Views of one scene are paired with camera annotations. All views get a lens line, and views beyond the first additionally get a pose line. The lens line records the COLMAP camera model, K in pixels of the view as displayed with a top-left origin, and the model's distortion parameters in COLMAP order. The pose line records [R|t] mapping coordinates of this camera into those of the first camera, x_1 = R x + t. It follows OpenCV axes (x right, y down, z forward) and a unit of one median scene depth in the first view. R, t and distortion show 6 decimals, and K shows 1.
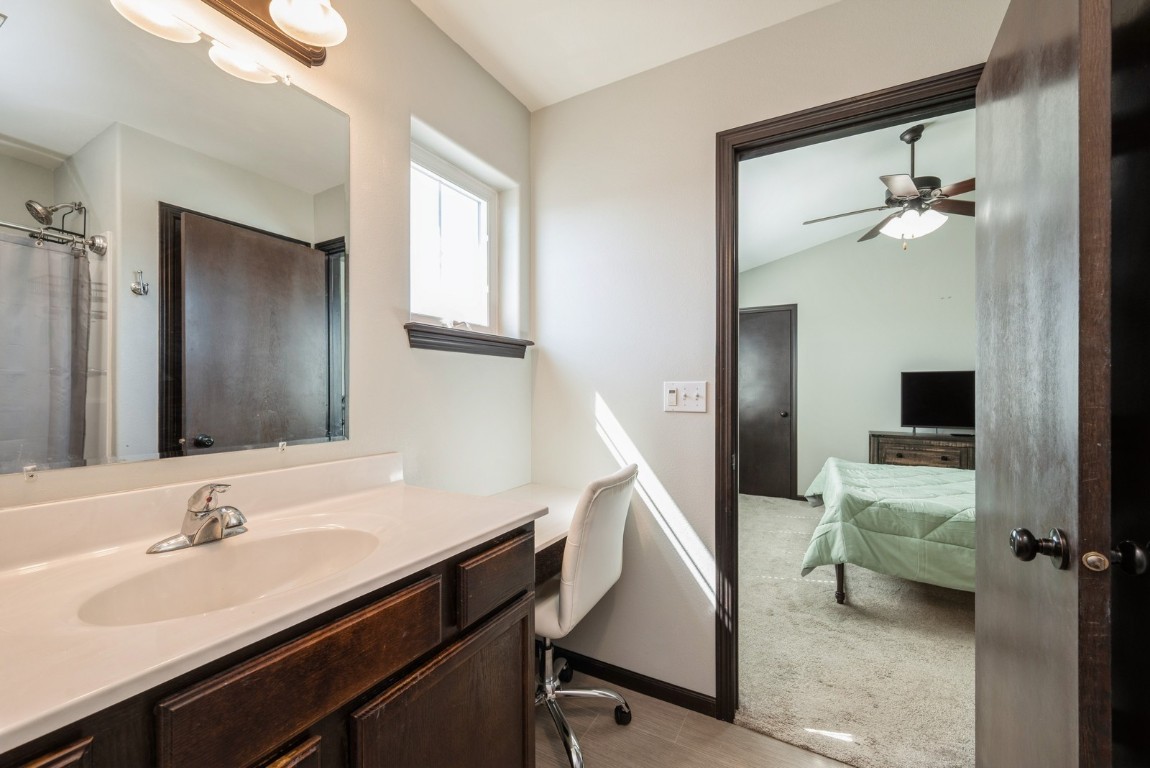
lens RADIAL K [[455.0, 0, 572.5], [0, 455.0, 390.6], [0, 0, 1]] dist [0.000938, 0.000116]
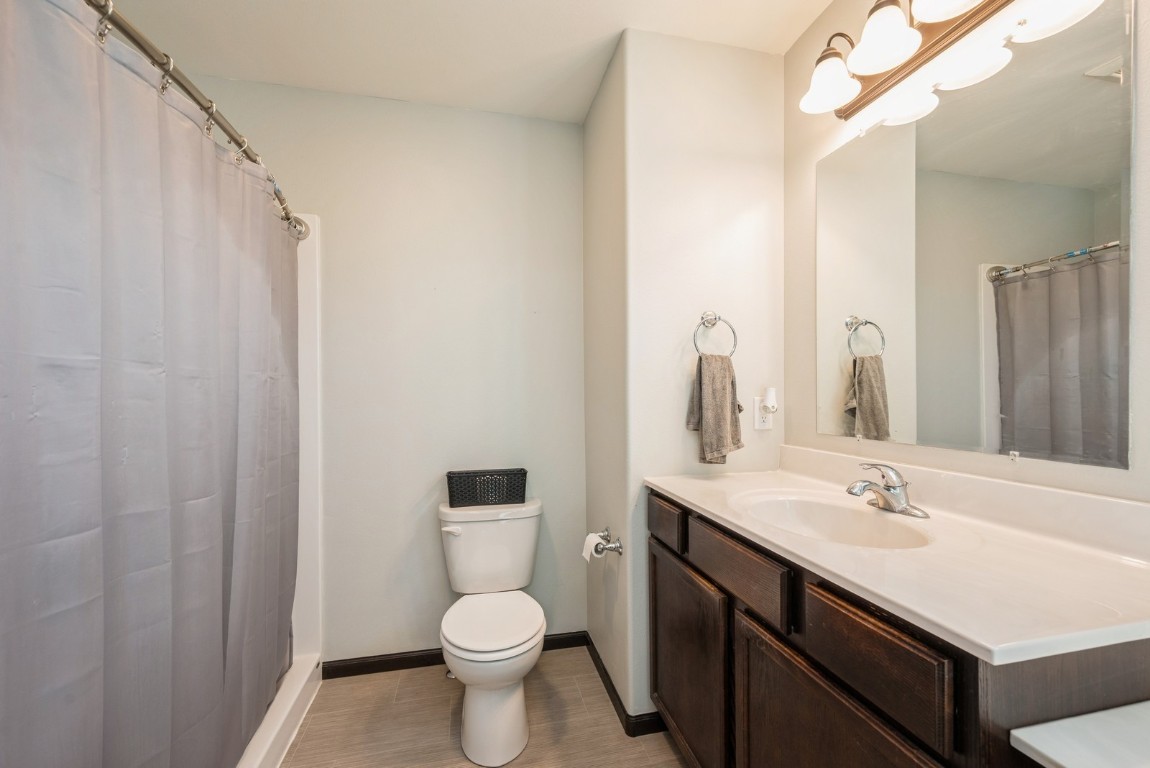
lens RADIAL K [[455.0, 0, 571.0], [0, 455.0, 392.3], [0, 0, 1]] dist [0.000938, 0.000116]
pose [[-0.745385, 0.001995, -0.666631, 0.661614], [0.007122, 0.999962, -0.004970, -0.002474], [0.666596, -0.008452, -0.745371, 1.244891]]
